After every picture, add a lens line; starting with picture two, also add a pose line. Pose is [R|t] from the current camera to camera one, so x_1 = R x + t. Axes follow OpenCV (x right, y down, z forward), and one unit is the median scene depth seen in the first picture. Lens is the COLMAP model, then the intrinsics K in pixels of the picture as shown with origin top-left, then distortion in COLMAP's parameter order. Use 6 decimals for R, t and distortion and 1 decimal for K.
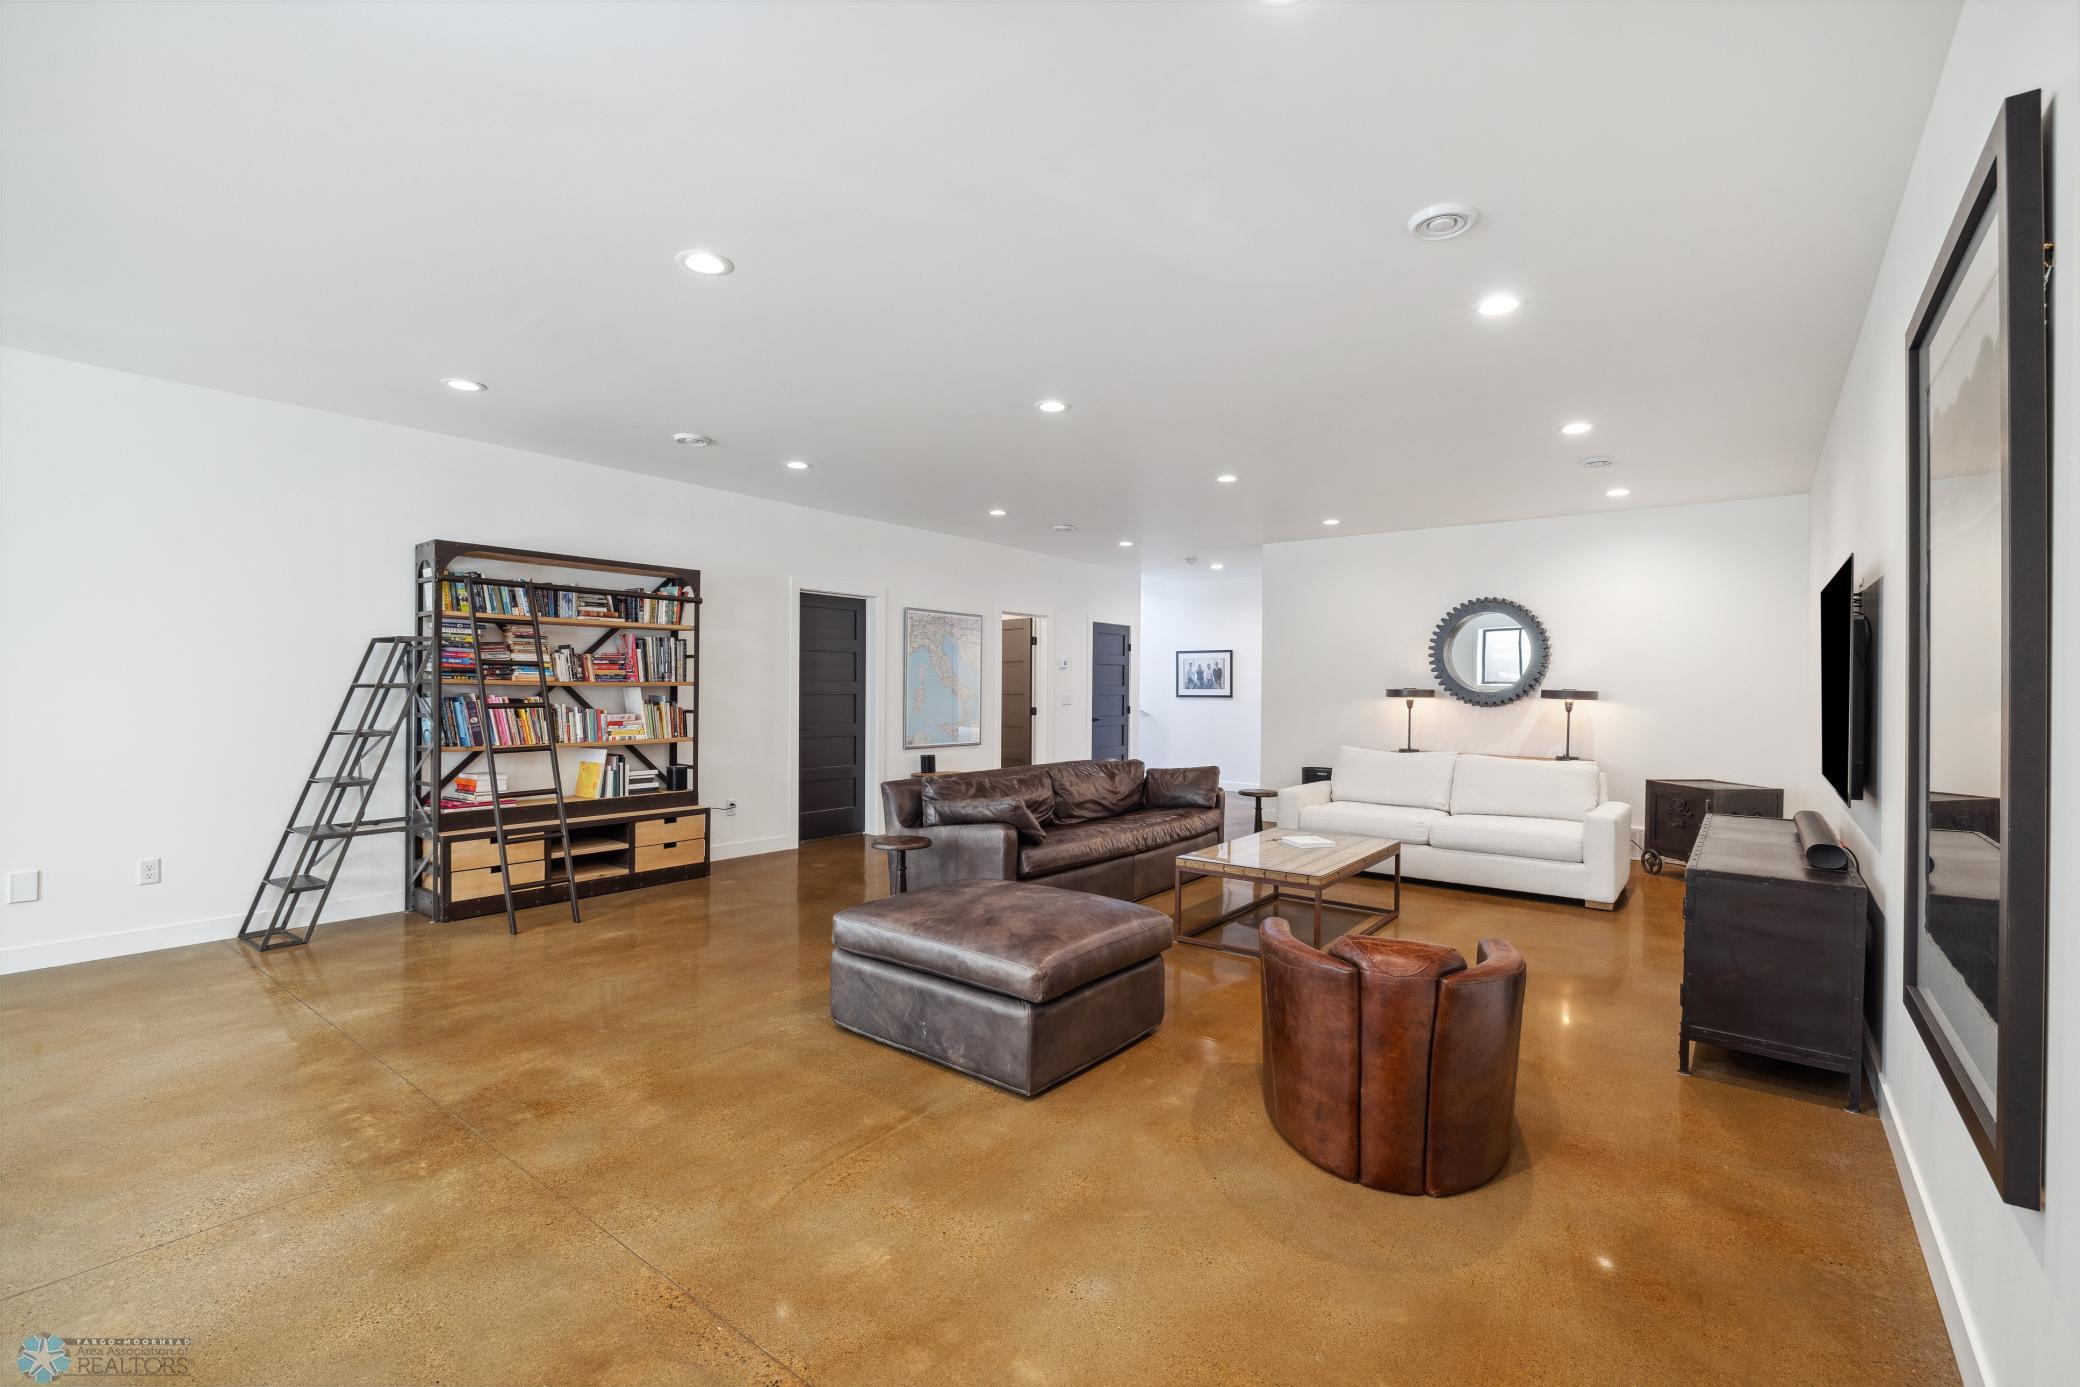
lens RADIAL K [[904.3, 0, 1041.6], [0, 904.3, 692.6], [0, 0, 1]] dist [-0.005928, -0.000770]
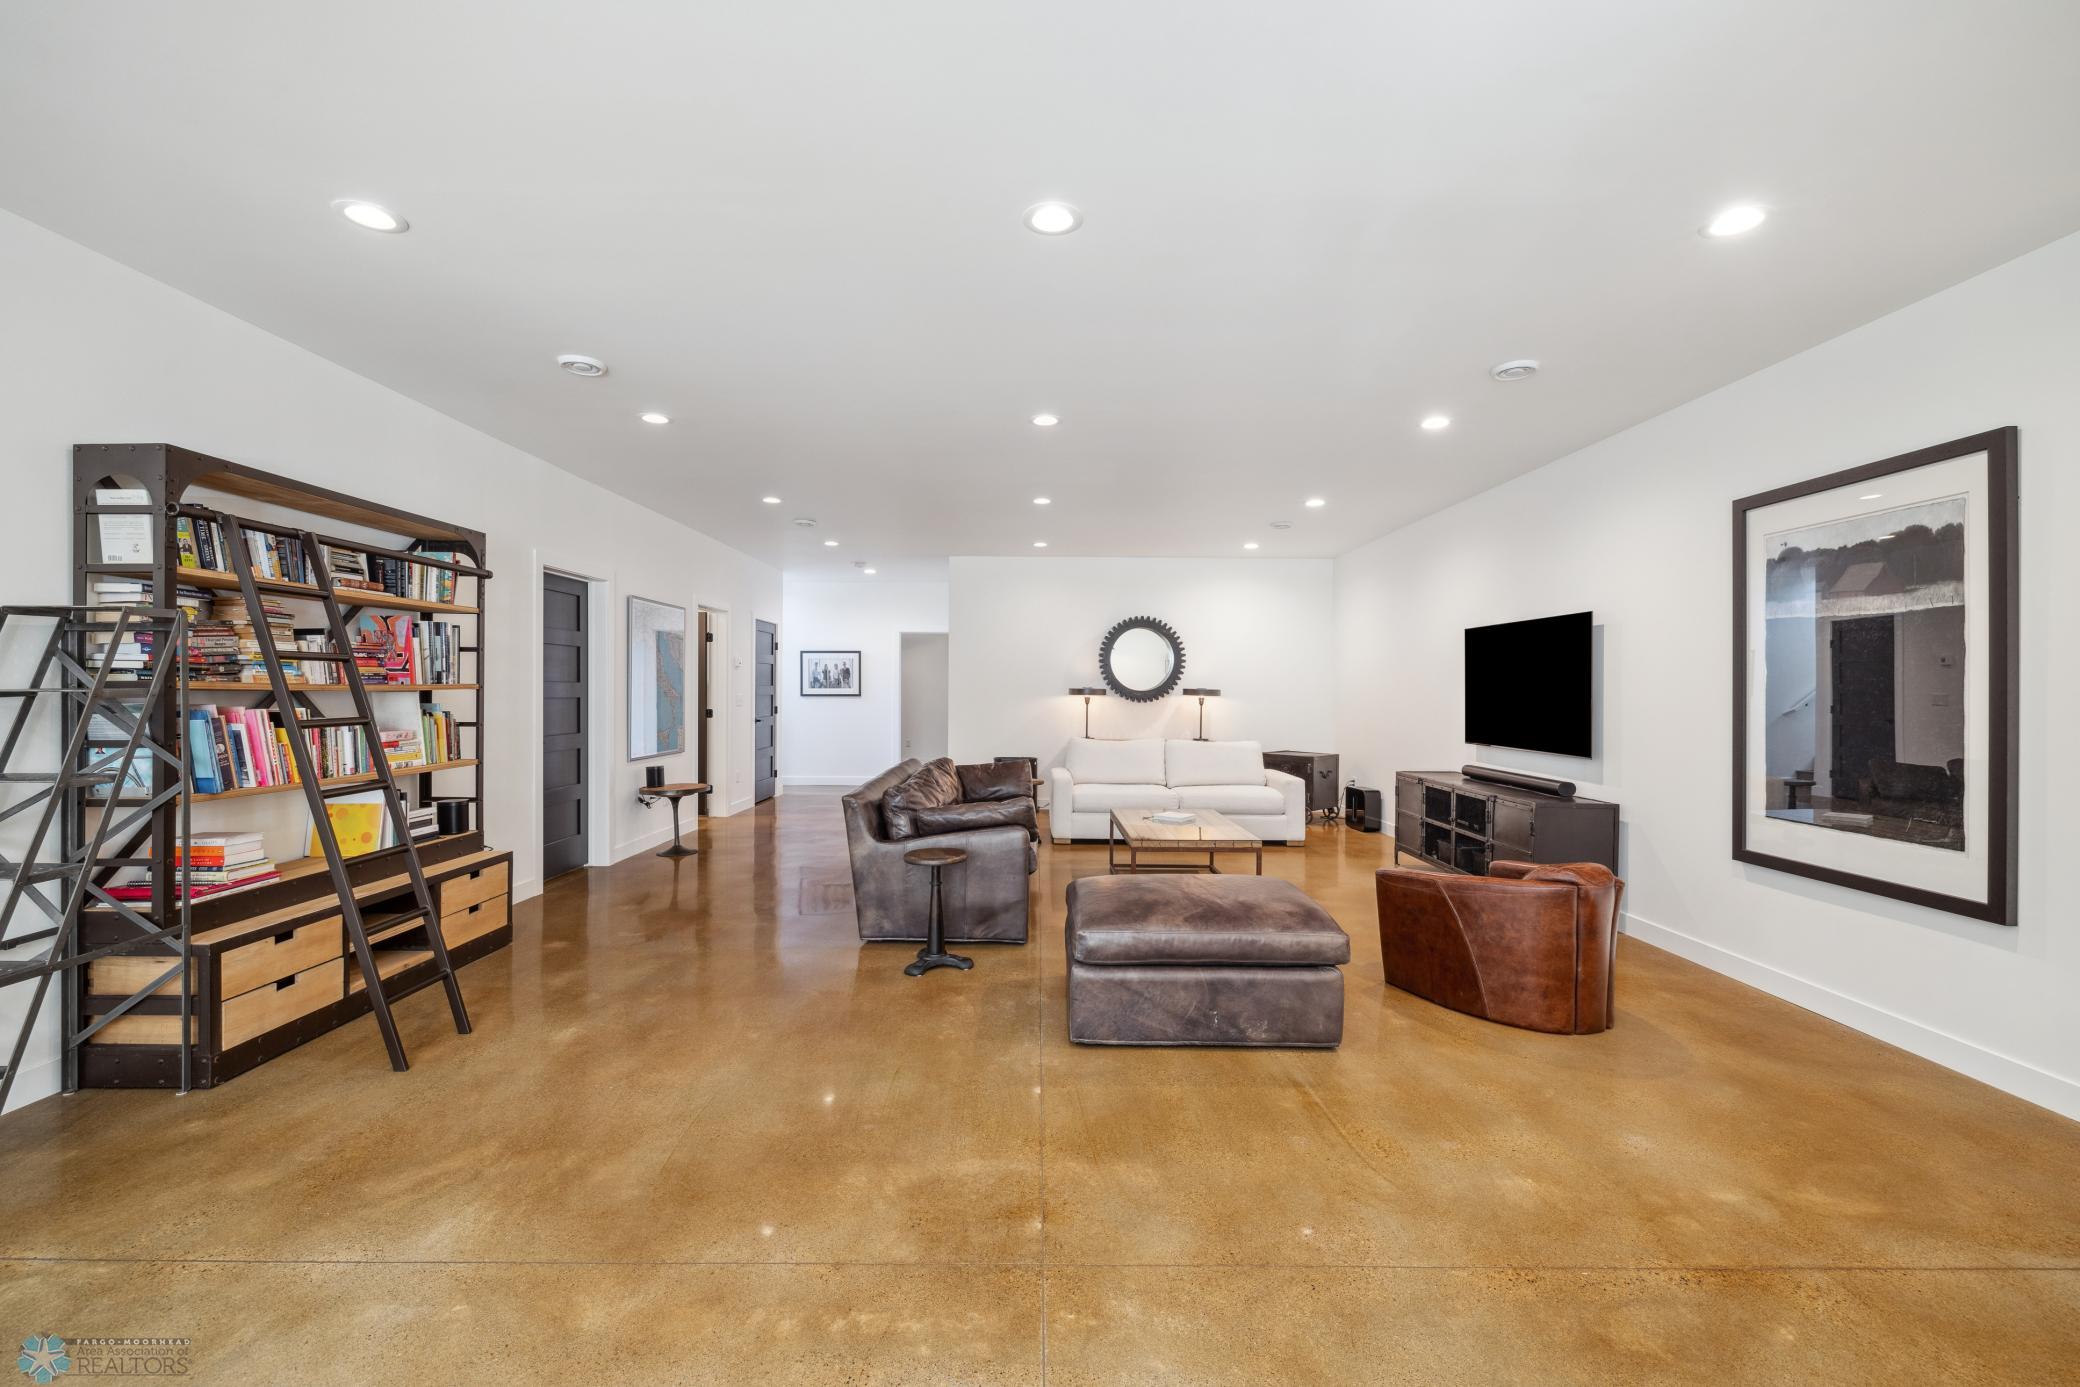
lens RADIAL K [[855.7, 0, 1037.3], [0, 855.7, 689.9], [0, 0, 1]] dist [-0.000421, 0.000359]
pose [[0.790544, -0.004805, 0.612387, -0.493417], [0.004031, 0.999988, 0.002644, -0.007268], [-0.612393, 0.000378, 0.790554, 0.184790]]
